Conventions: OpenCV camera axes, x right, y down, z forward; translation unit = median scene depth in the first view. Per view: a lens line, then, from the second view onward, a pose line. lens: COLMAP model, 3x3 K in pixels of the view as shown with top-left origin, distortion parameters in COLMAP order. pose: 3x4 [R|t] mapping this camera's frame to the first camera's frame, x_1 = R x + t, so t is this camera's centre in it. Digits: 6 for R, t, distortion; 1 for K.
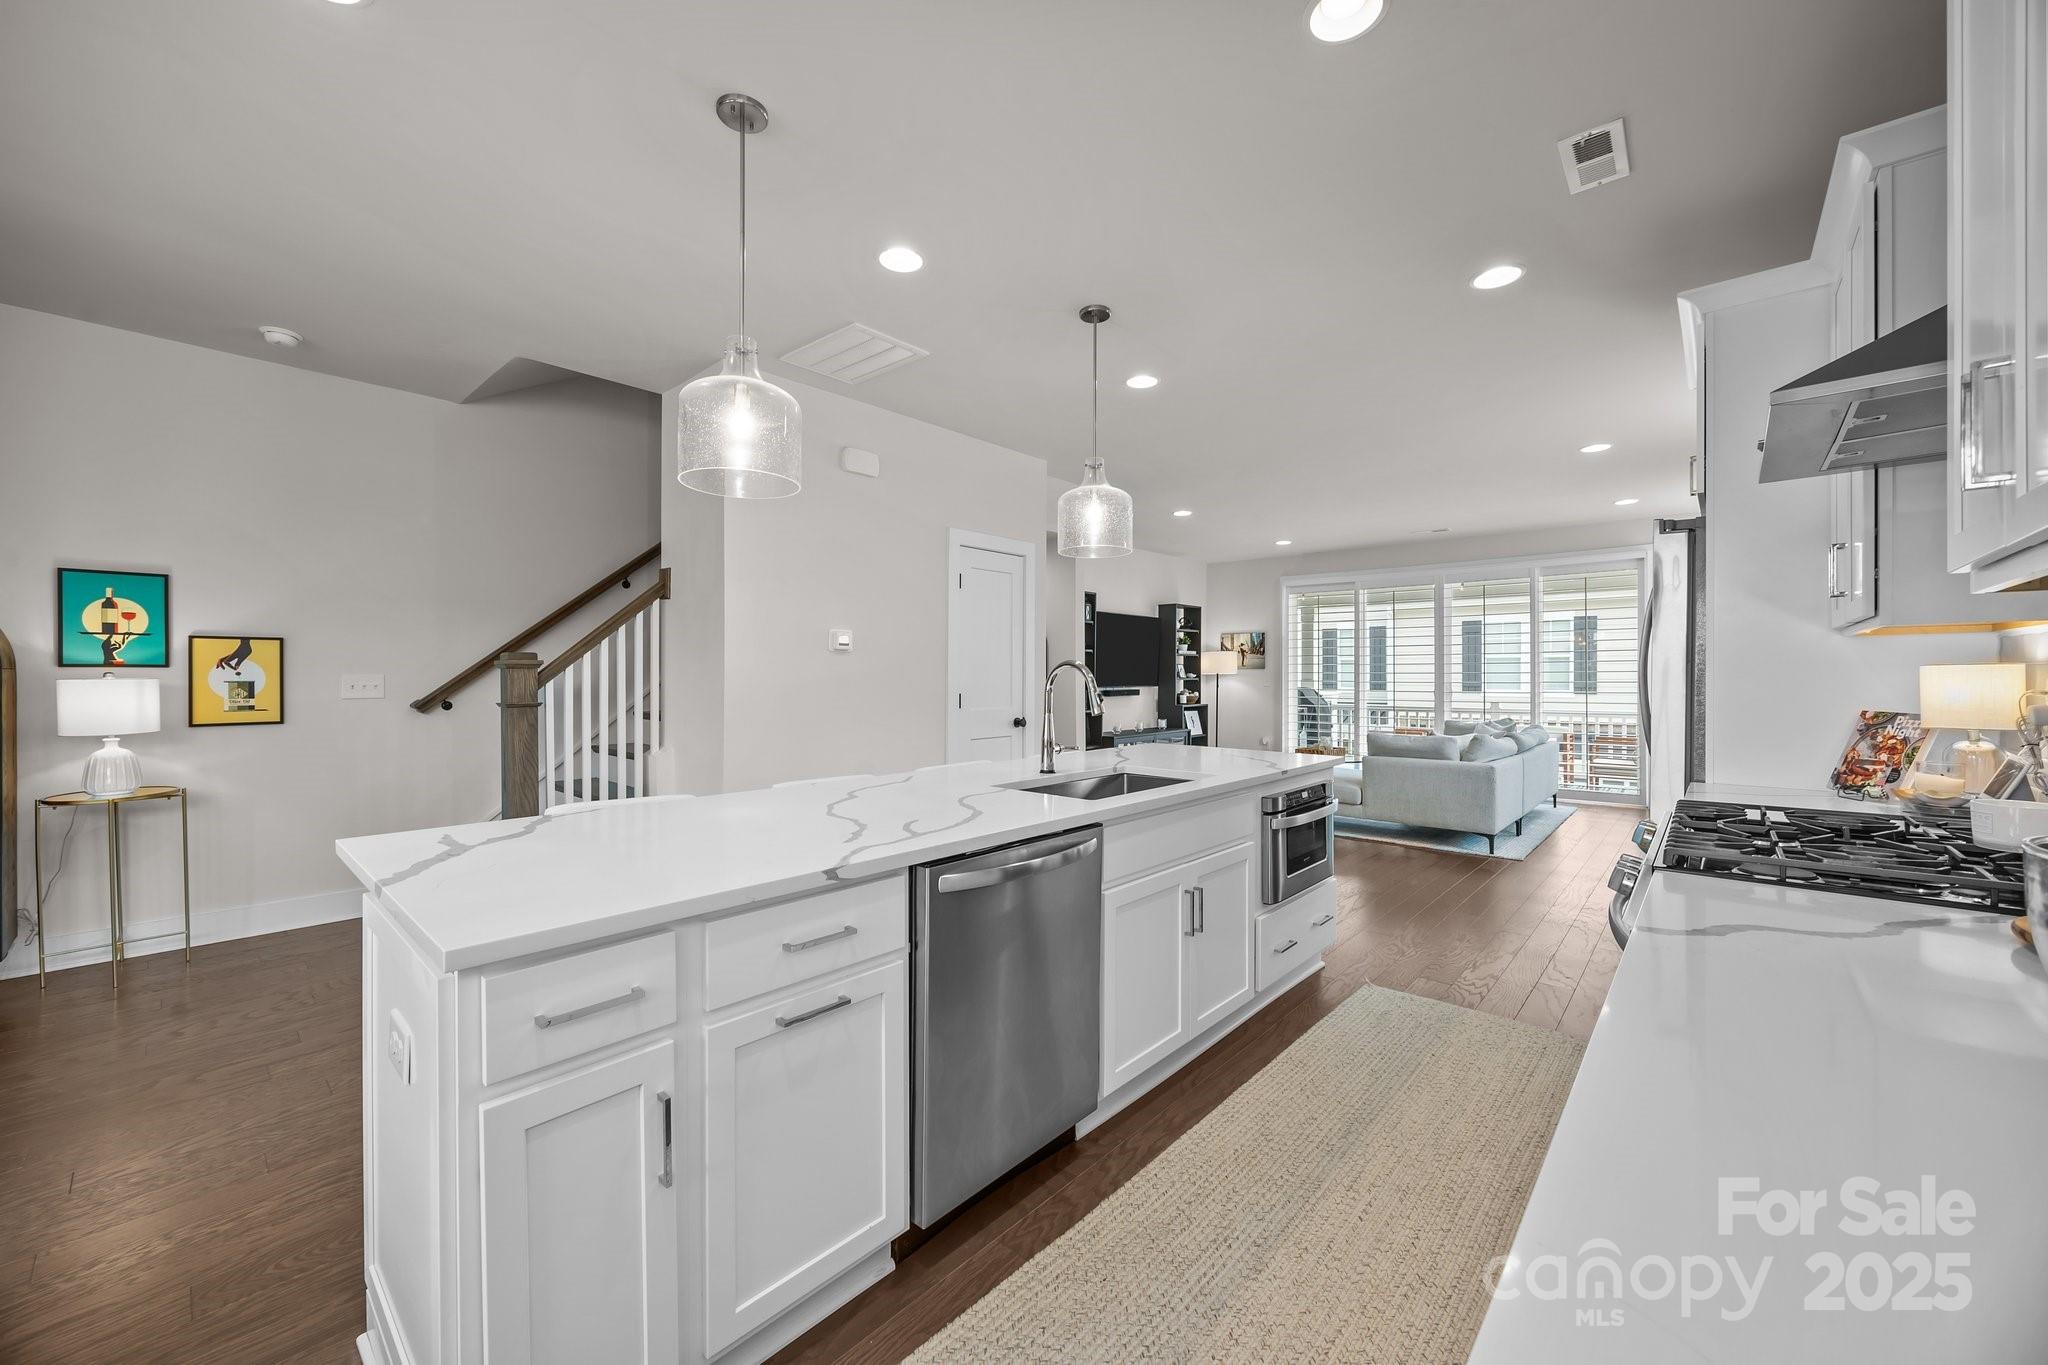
lens RADIAL K [[780.0, 0, 1028.2], [0, 780.0, 671.4], [0, 0, 1]] dist [-0.005813, 0.000146]
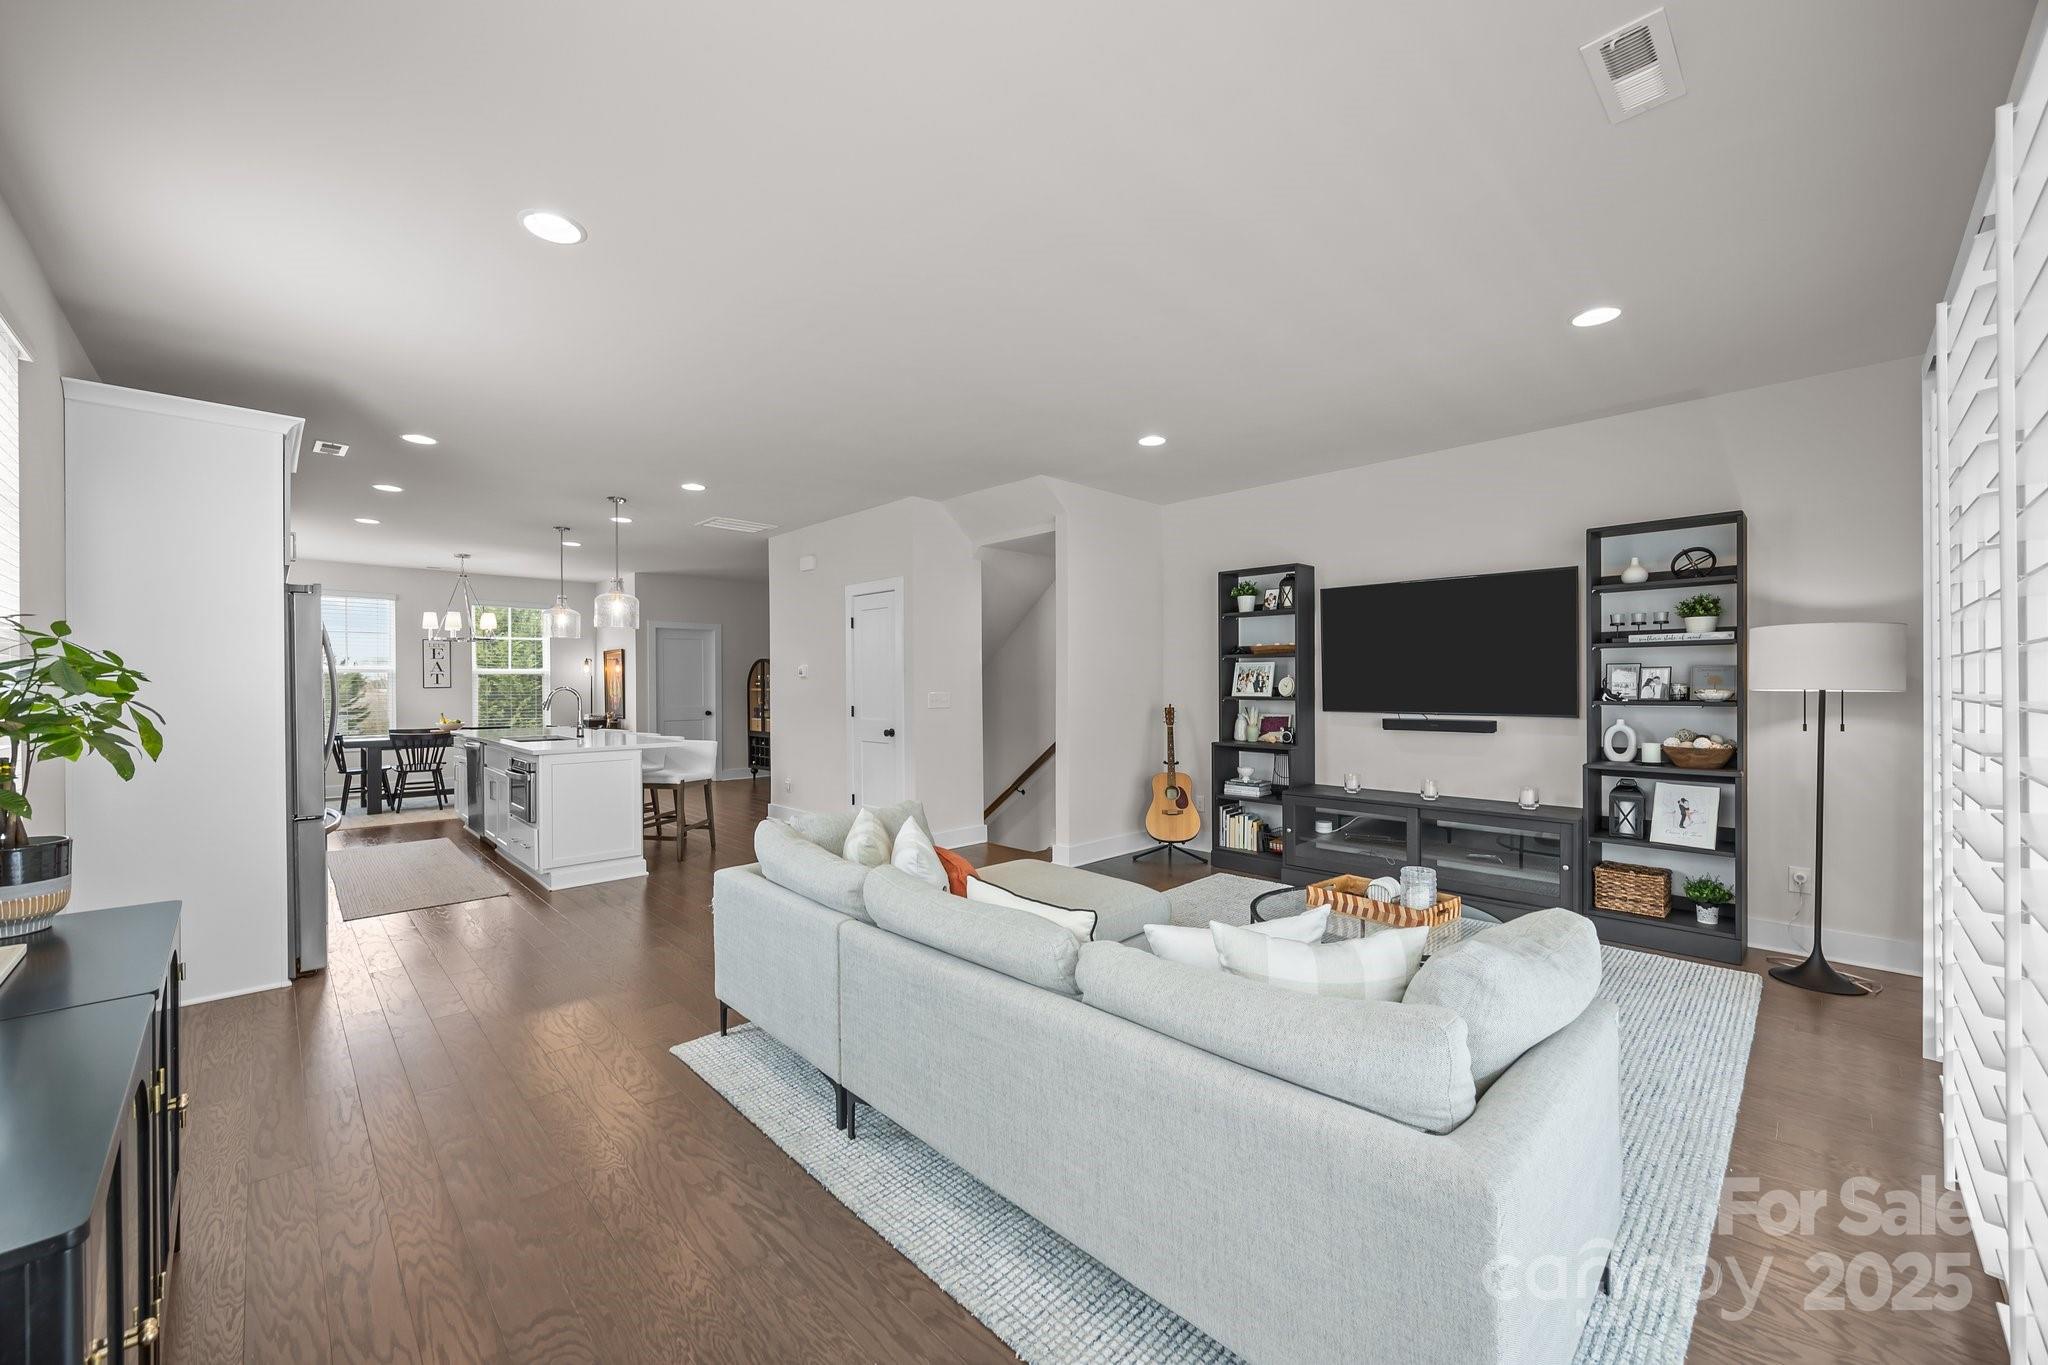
lens RADIAL K [[780.0, 0, 1033.7], [0, 780.0, 692.5], [0, 0, 1]] dist [-0.005813, 0.000146]
pose [[-0.061211, 0.008630, -0.998088, 1.428556], [0.007970, 0.999935, 0.008157, -0.003659], [0.998093, -0.007456, -0.061275, 1.597468]]
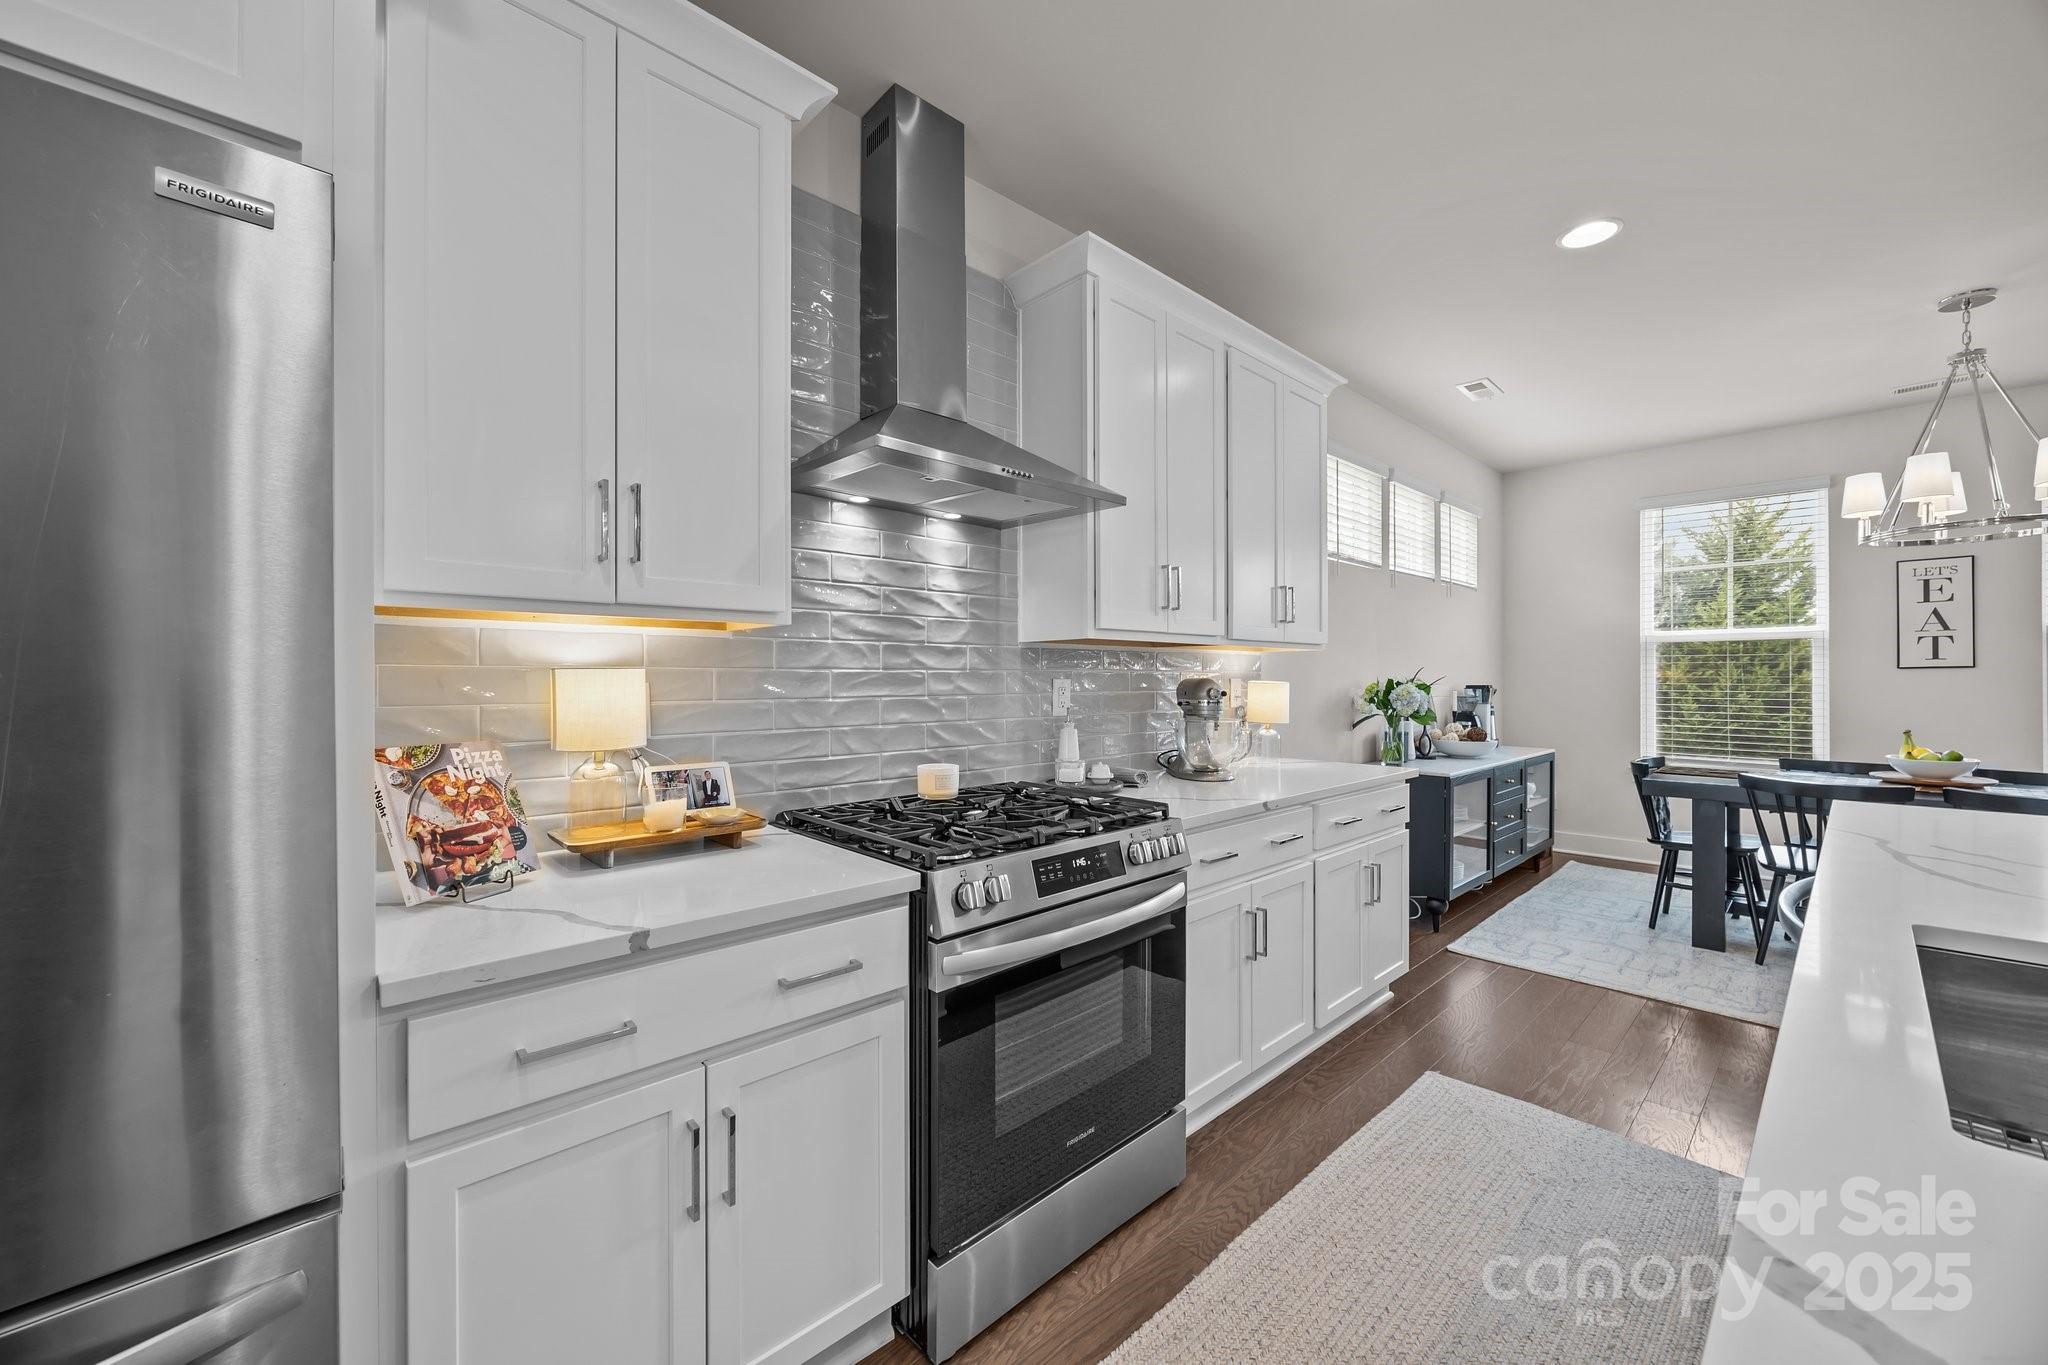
lens RADIAL K [[780.0, 0, 1017.7], [0, 780.0, 682.1], [0, 0, 1]] dist [-0.005813, 0.000146]
pose [[-0.995503, 0.003453, 0.094665, 0.309839], [0.003327, 0.999993, -0.001485, 0.002776], [-0.094669, -0.001164, -0.995508, 0.792404]]
